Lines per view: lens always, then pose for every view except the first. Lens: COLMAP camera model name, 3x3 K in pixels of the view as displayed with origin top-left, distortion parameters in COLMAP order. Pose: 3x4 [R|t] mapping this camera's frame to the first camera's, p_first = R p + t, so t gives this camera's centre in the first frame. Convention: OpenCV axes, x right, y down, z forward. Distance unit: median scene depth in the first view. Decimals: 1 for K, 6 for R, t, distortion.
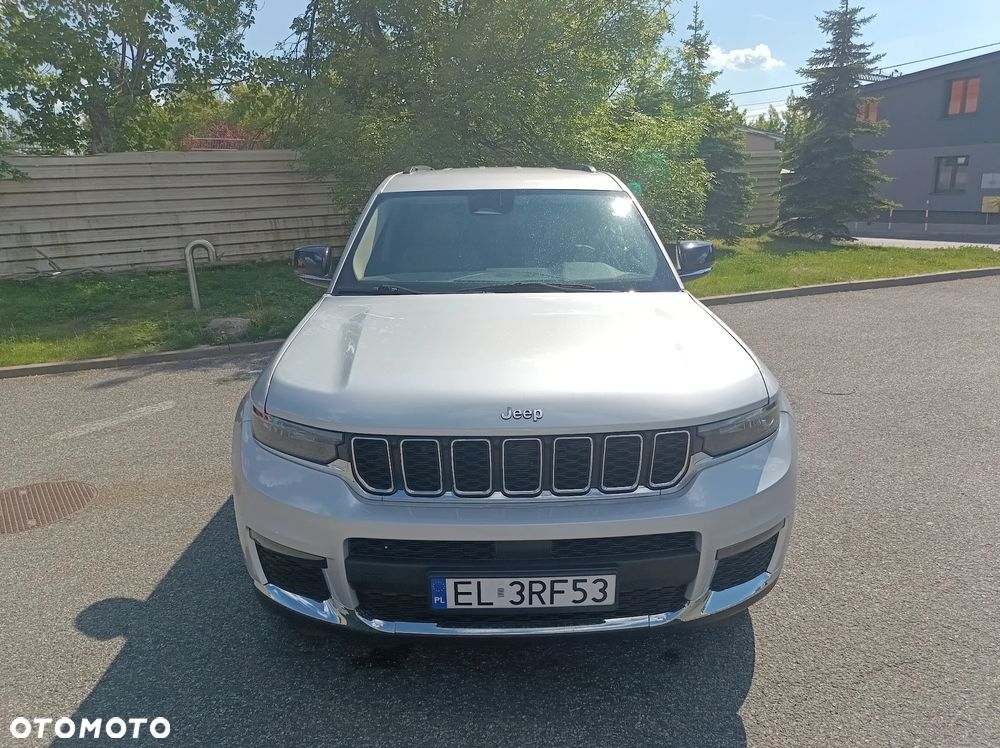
lens RADIAL K [[694.8, 0, 504.3], [0, 694.8, 374.9], [0, 0, 1]] dist [0.038291, -0.026818]
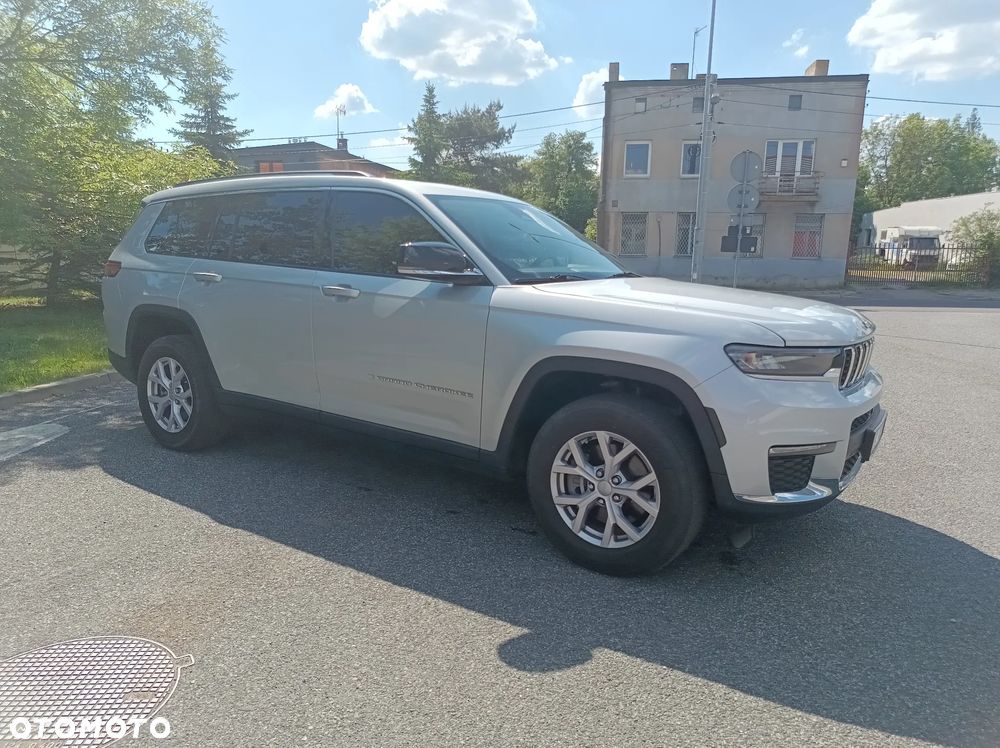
lens RADIAL K [[694.8, 0, 500.9], [0, 694.8, 370.1], [0, 0, 1]] dist [0.038291, -0.026818]
pose [[0.568490, -0.105904, 0.815845, -1.040509], [0.184169, 0.982894, -0.000743, 0.002259], [-0.801811, 0.150676, 0.578270, 0.428201]]
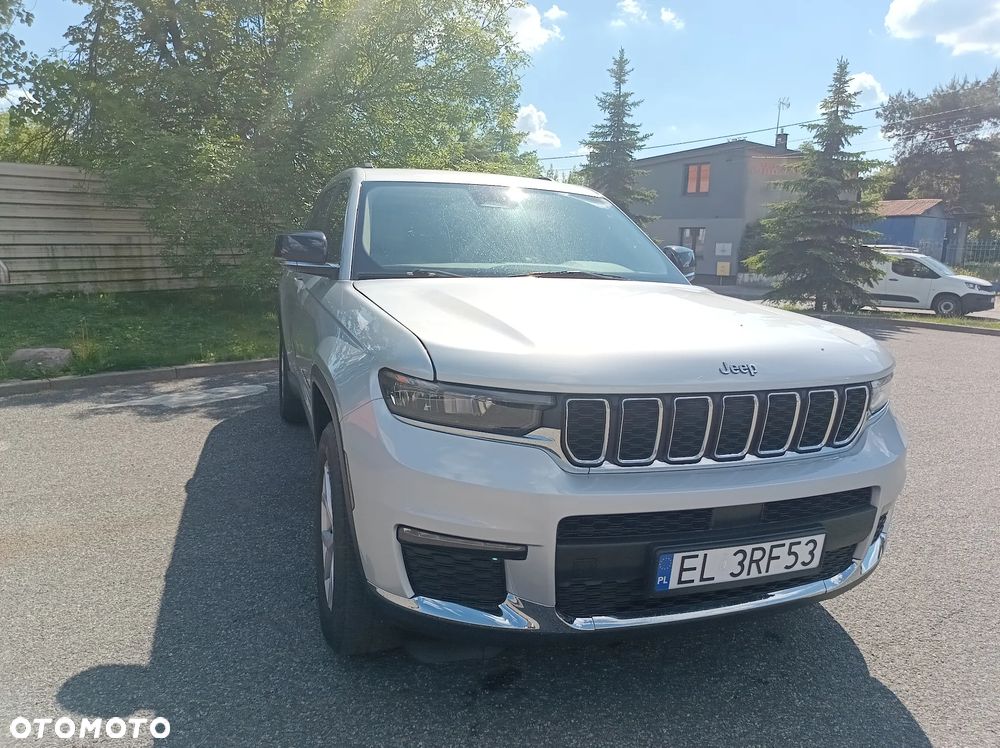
lens RADIAL K [[694.8, 0, 504.5], [0, 694.8, 374.1], [0, 0, 1]] dist [0.038291, -0.026818]
pose [[0.947469, -0.012192, 0.319616, -0.329271], [0.037562, 0.996600, -0.073331, 0.069154], [-0.317636, 0.081484, 0.944705, 0.117802]]
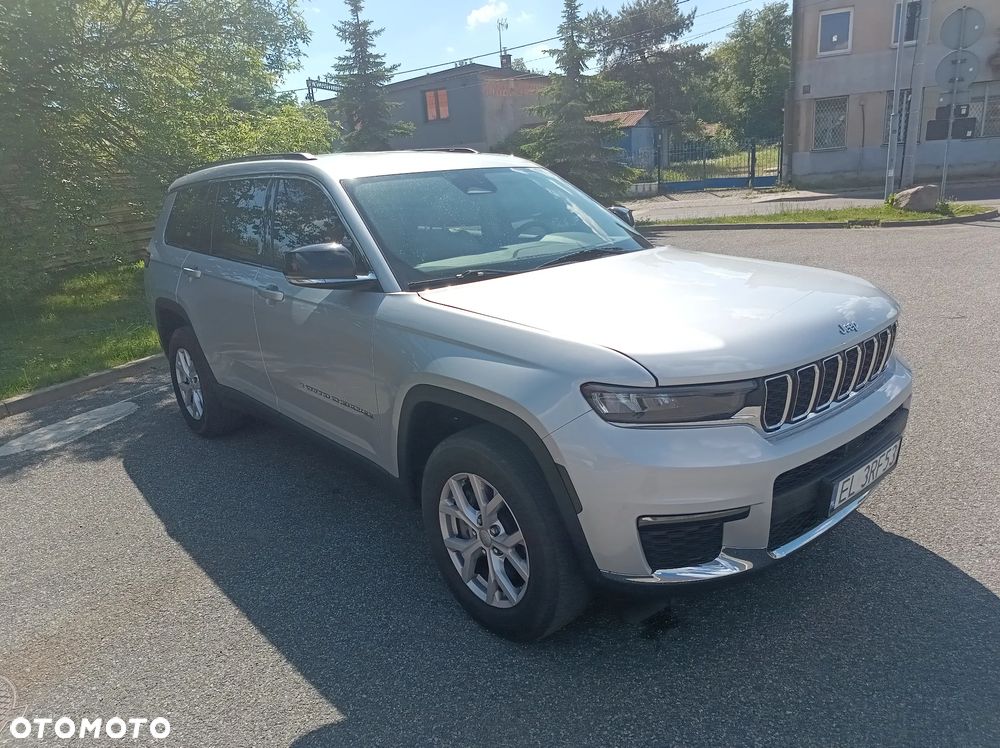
lens RADIAL K [[694.8, 0, 501.9], [0, 694.8, 372.7], [0, 0, 1]] dist [0.038291, -0.026818]
pose [[0.765875, -0.216087, 0.605592, -0.666434], [0.222519, 0.972714, 0.065670, -0.045140], [-0.603258, 0.084460, 0.793061, 0.236195]]
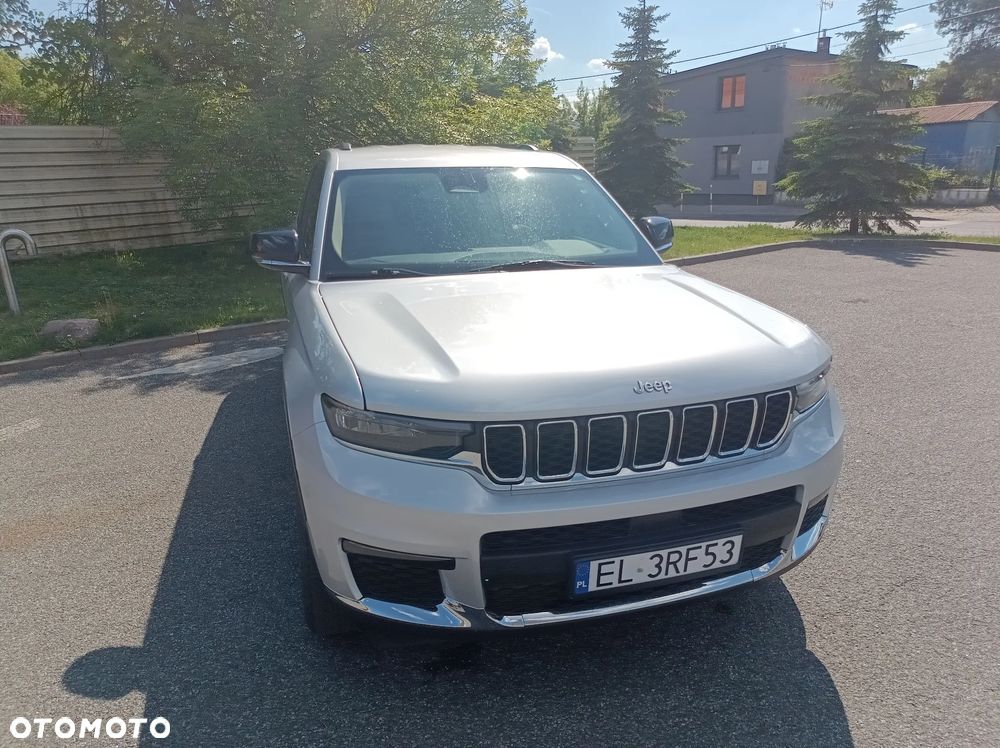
lens RADIAL K [[694.8, 0, 501.1], [0, 694.8, 370.5], [0, 0, 1]] dist [0.038291, -0.026818]
pose [[0.963408, -0.072739, 0.257980, -0.250988], [0.069172, 0.997342, 0.022889, -0.002740], [-0.258959, -0.004207, 0.965879, 0.052831]]
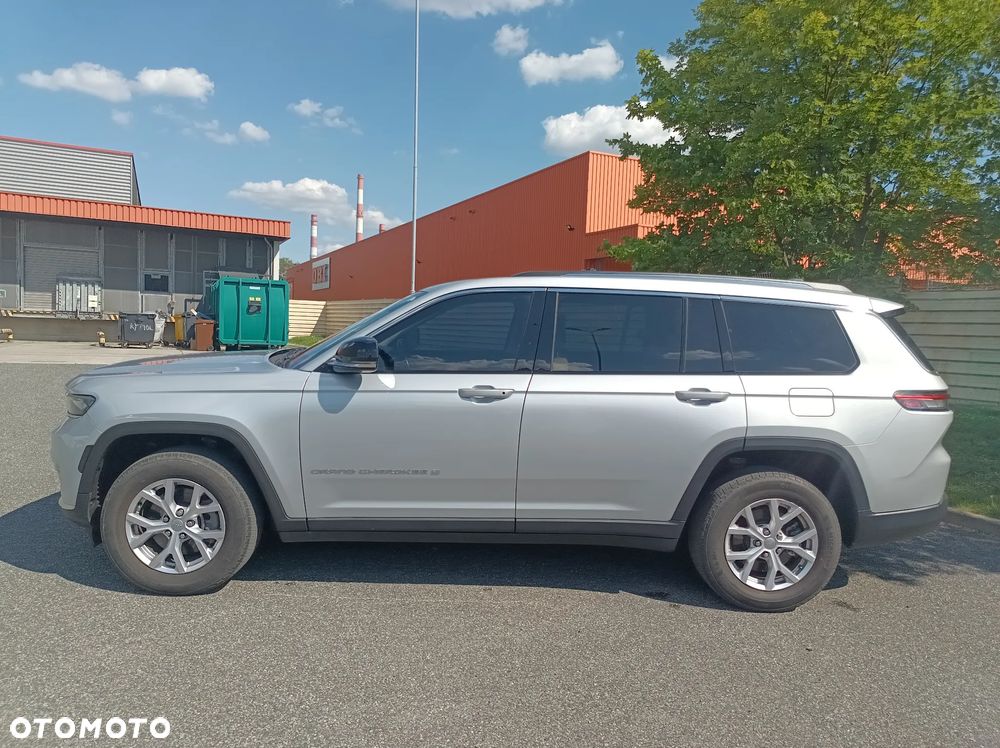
lens RADIAL K [[694.8, 0, 503.3], [0, 694.8, 371.4], [0, 0, 1]] dist [0.038291, -0.026818]
pose [[0.006954, 0.101248, -0.994837, 1.343624], [-0.303618, 0.948109, 0.094370, -0.318296], [0.952769, 0.301394, 0.037334, 1.235902]]
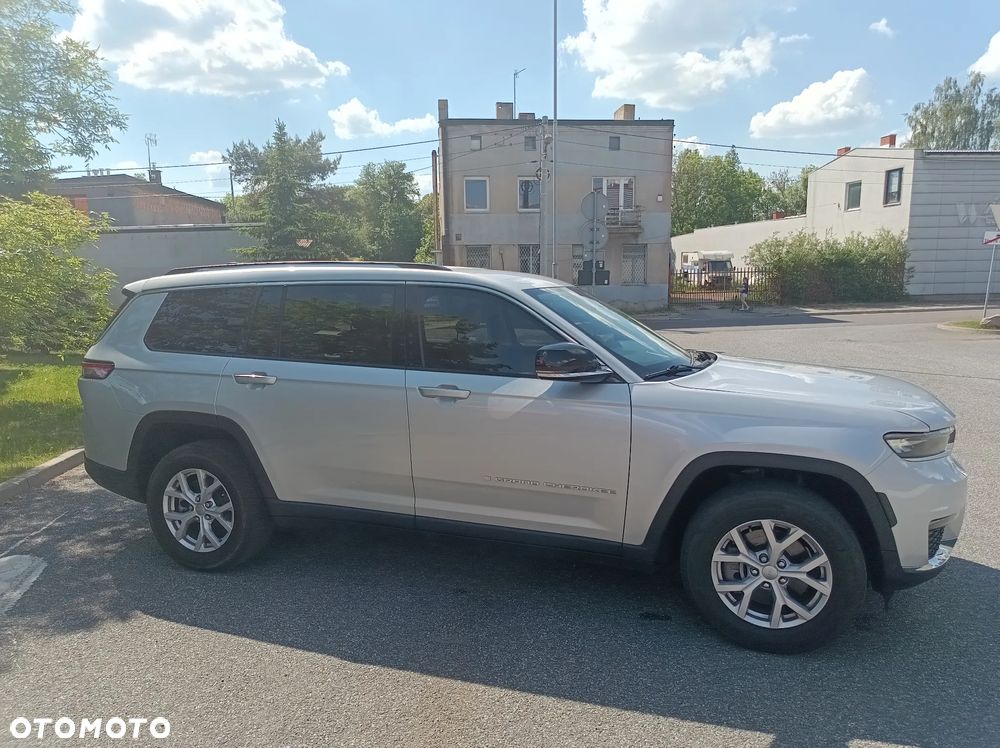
lens RADIAL K [[694.8, 0, 499.3], [0, 694.8, 374.4], [0, 0, 1]] dist [0.038291, -0.026818]
pose [[0.336187, -0.113842, 0.934889, -1.231838], [0.252606, 0.967194, 0.026938, -0.200105], [-0.907286, 0.227102, 0.353916, 0.789396]]
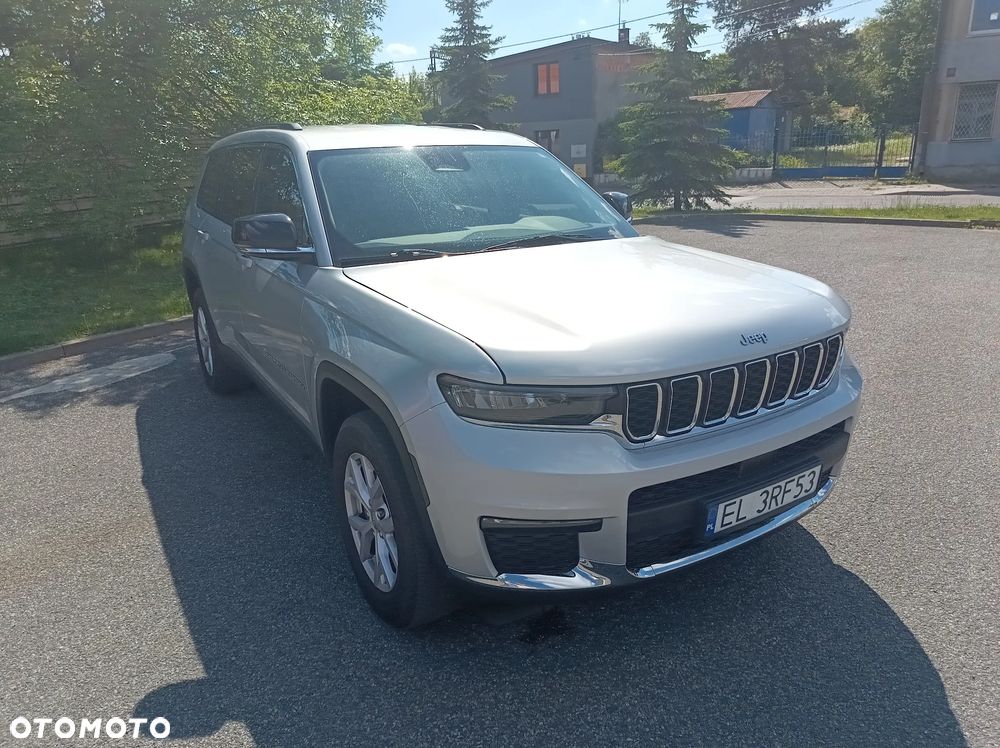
lens RADIAL K [[694.8, 0, 502.9], [0, 694.8, 375.6], [0, 0, 1]] dist [0.038291, -0.026818]
pose [[0.861111, -0.165186, 0.480834, -0.480839], [0.148484, 0.986225, 0.072893, -0.013479], [-0.486251, 0.008627, 0.873777, 0.137263]]
